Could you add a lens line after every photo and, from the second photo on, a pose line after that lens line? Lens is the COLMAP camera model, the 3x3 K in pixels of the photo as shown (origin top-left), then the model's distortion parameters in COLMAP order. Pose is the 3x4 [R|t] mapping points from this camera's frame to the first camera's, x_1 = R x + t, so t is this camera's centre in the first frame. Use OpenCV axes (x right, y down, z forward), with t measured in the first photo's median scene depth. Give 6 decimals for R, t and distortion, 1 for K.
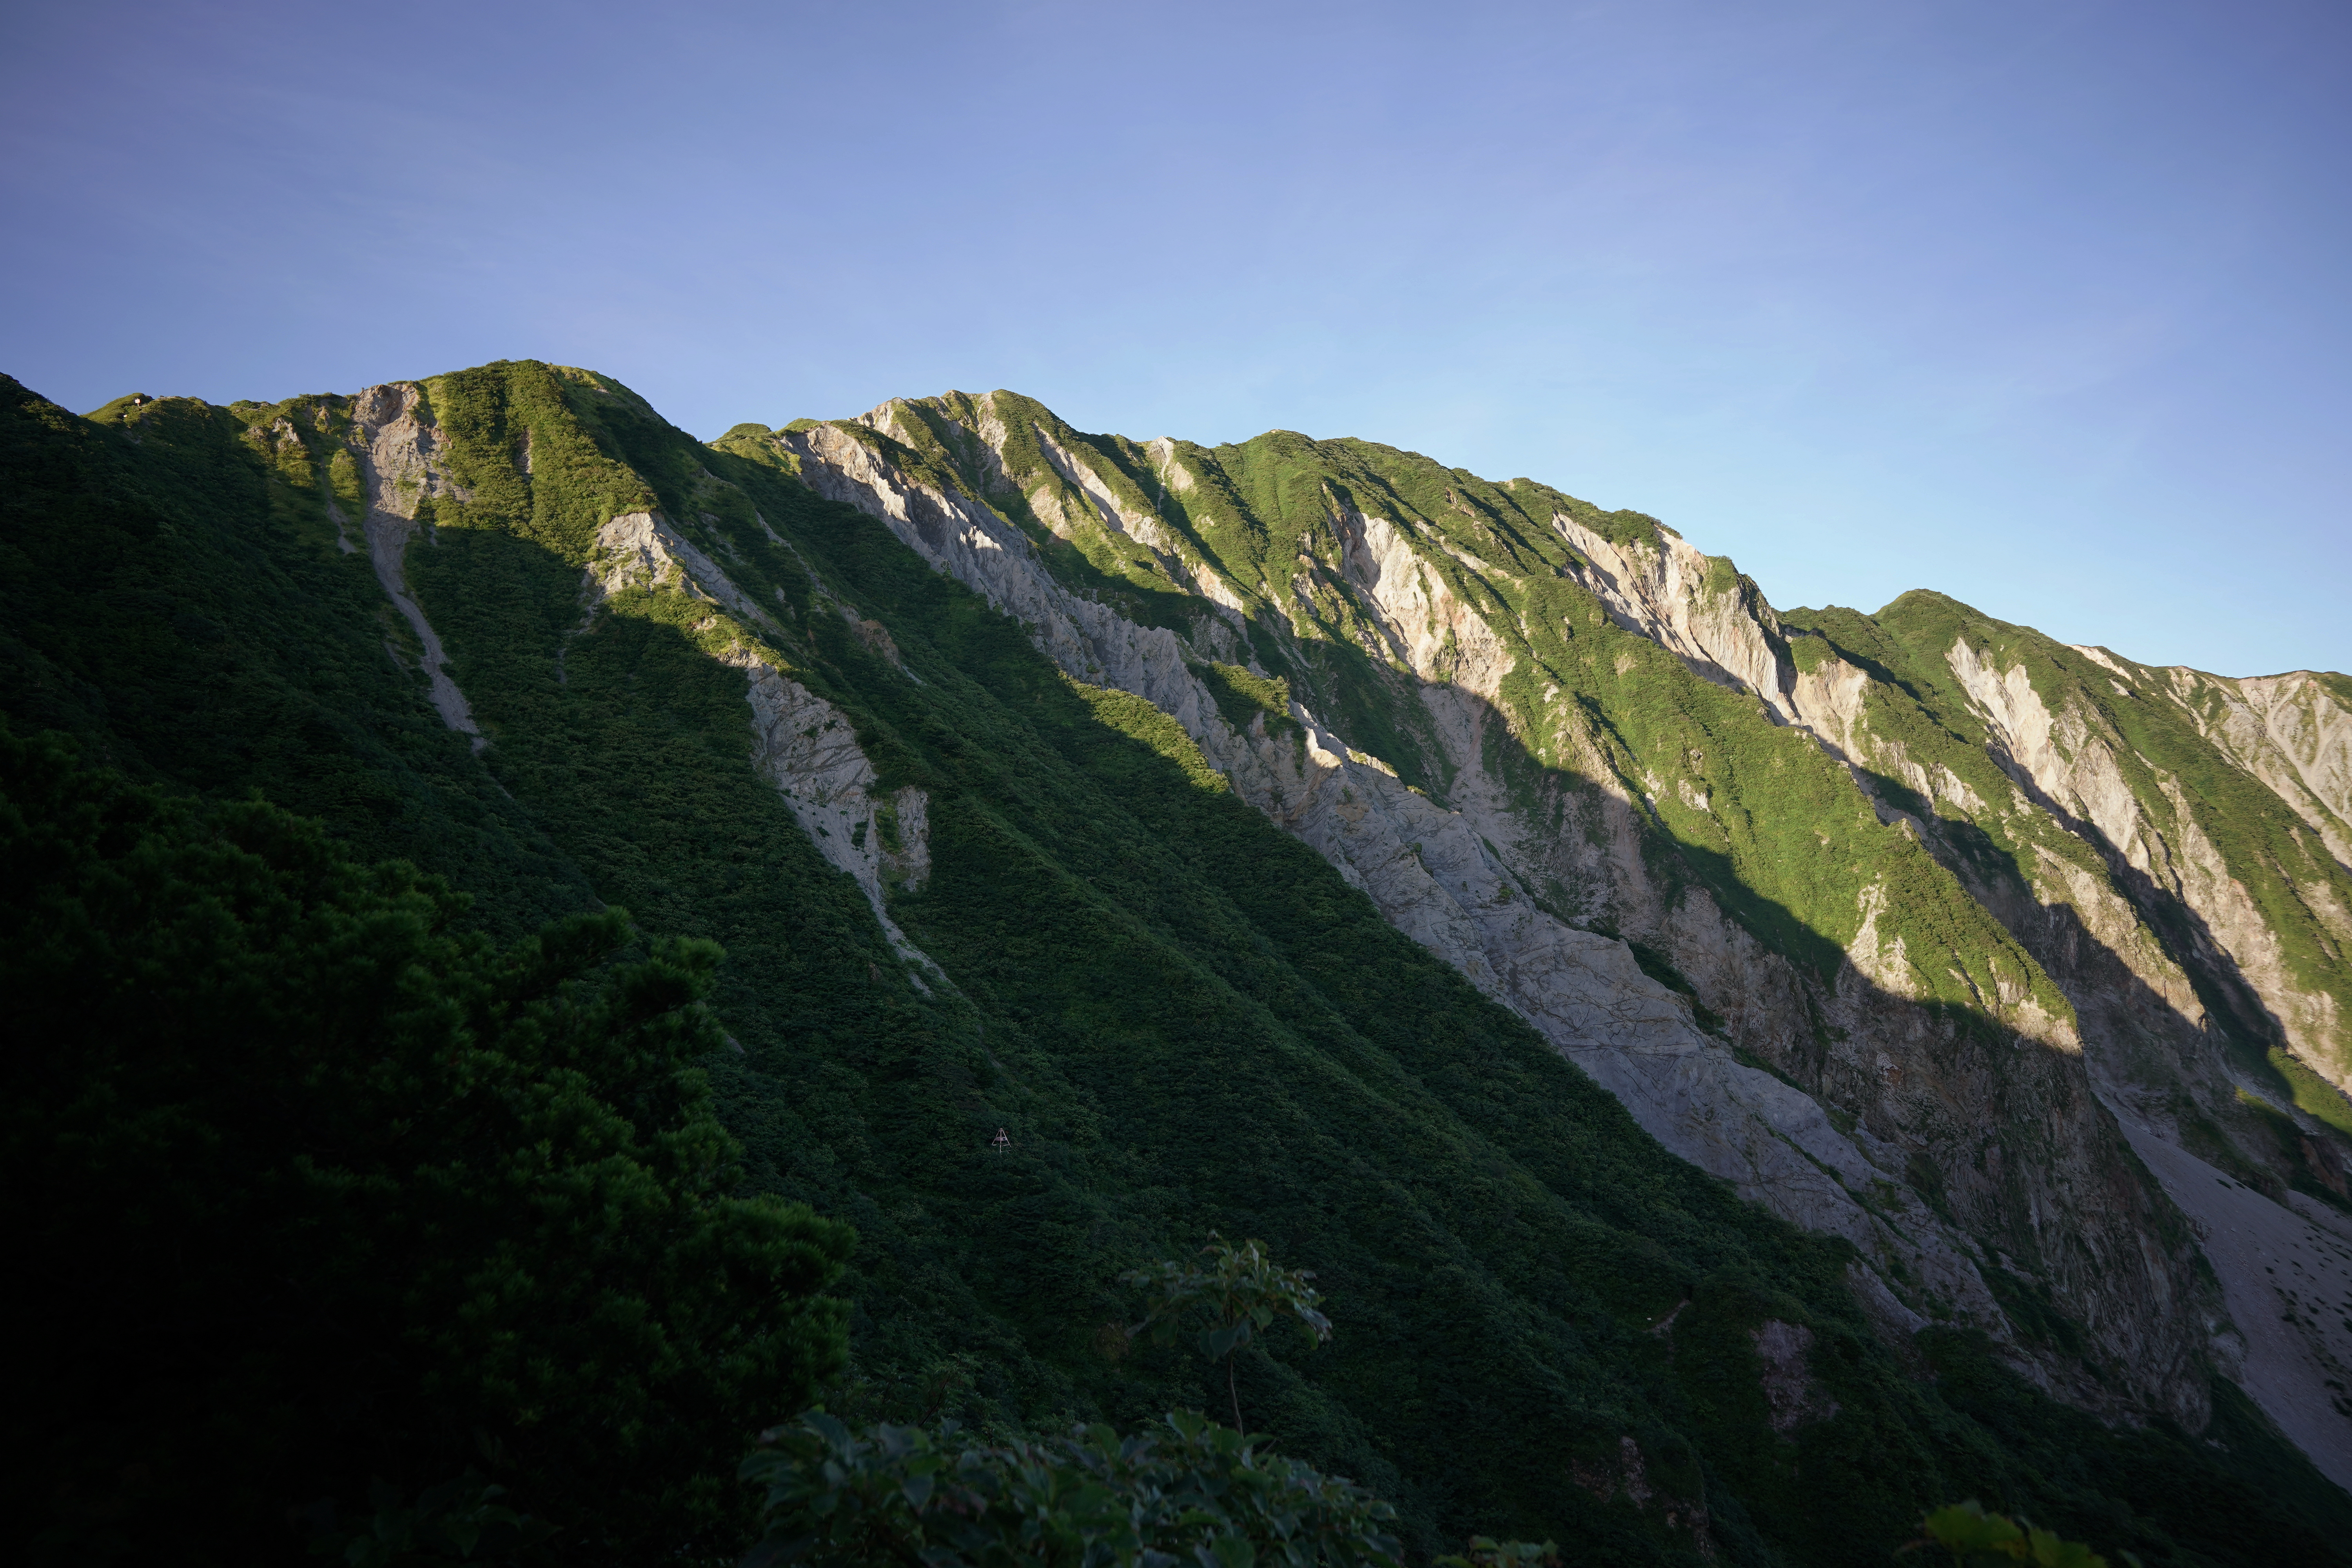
lens RADIAL K [[1636.1, 0, 1175.7], [0, 1636.1, 785.7], [0, 0, 1]] dist [-0.004066, -0.001271]
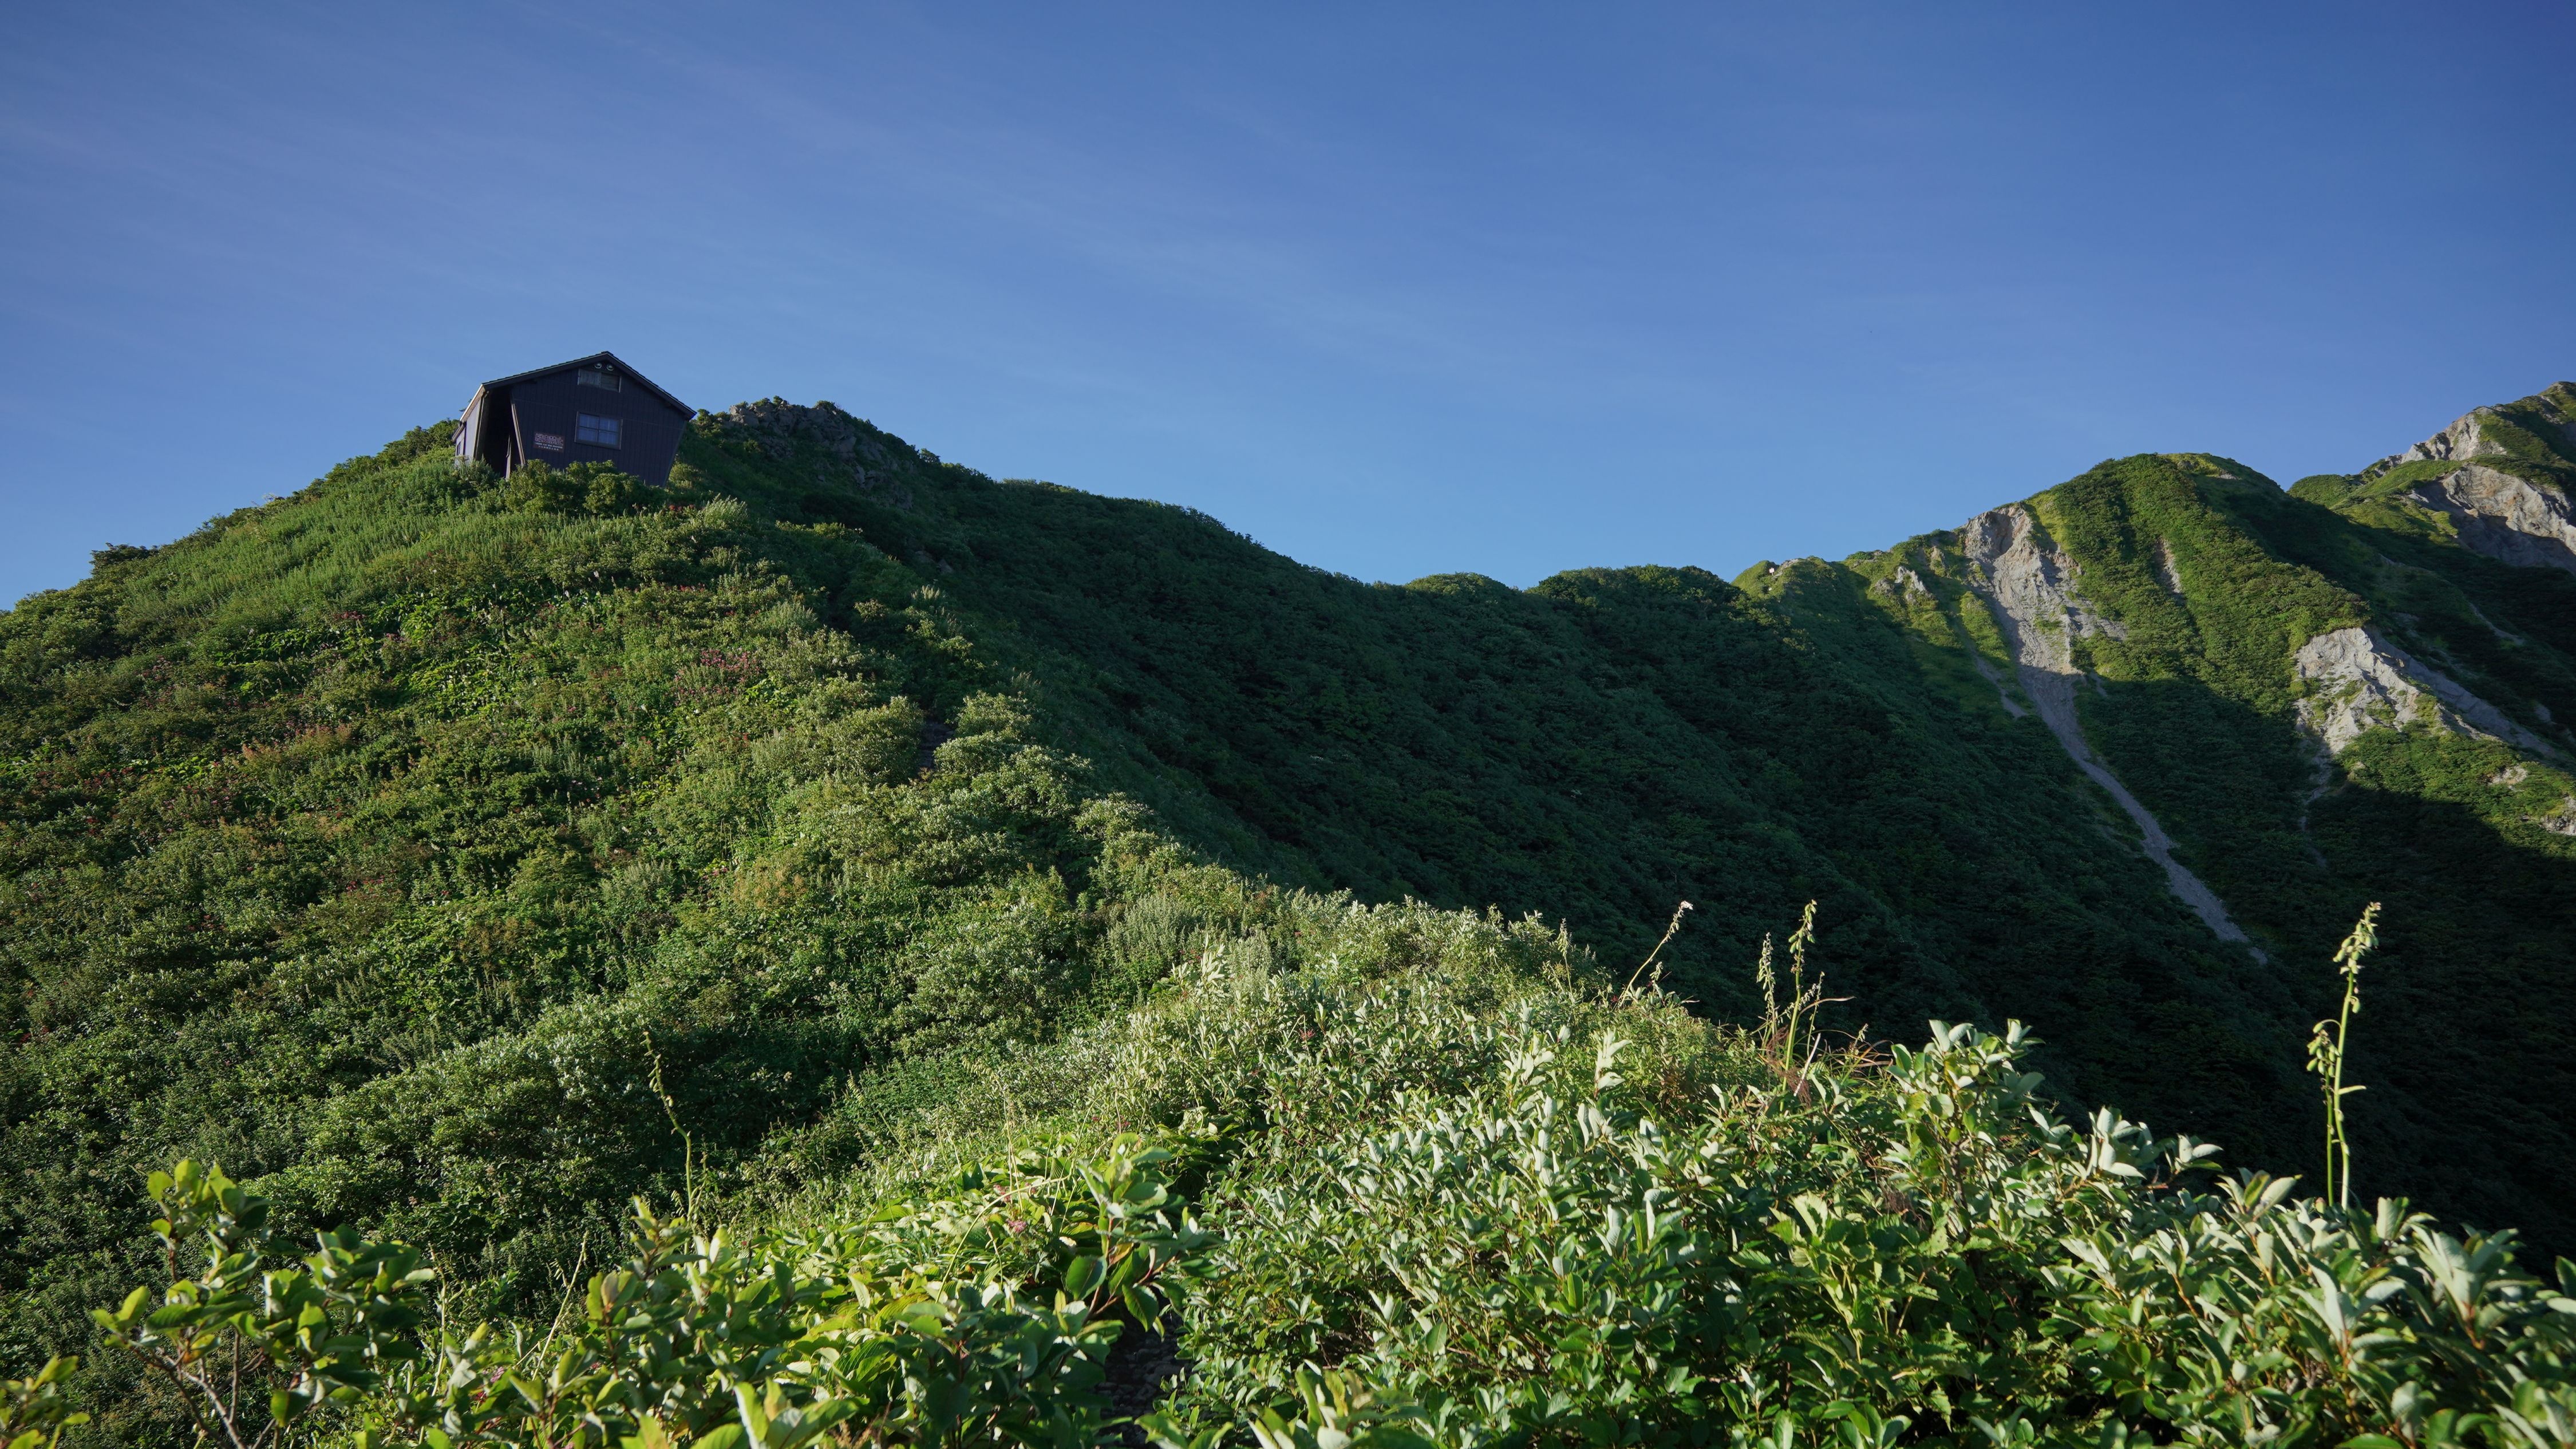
lens RADIAL K [[1800.1, 0, 1288.1], [0, 1800.1, 724.3], [0, 0, 1]] dist [0.005851, 0.003938]
pose [[0.770197, -0.066747, -0.634304, -0.174599], [0.012602, 0.995907, -0.089496, -0.050651], [0.637682, 0.060936, 0.767886, 0.018100]]
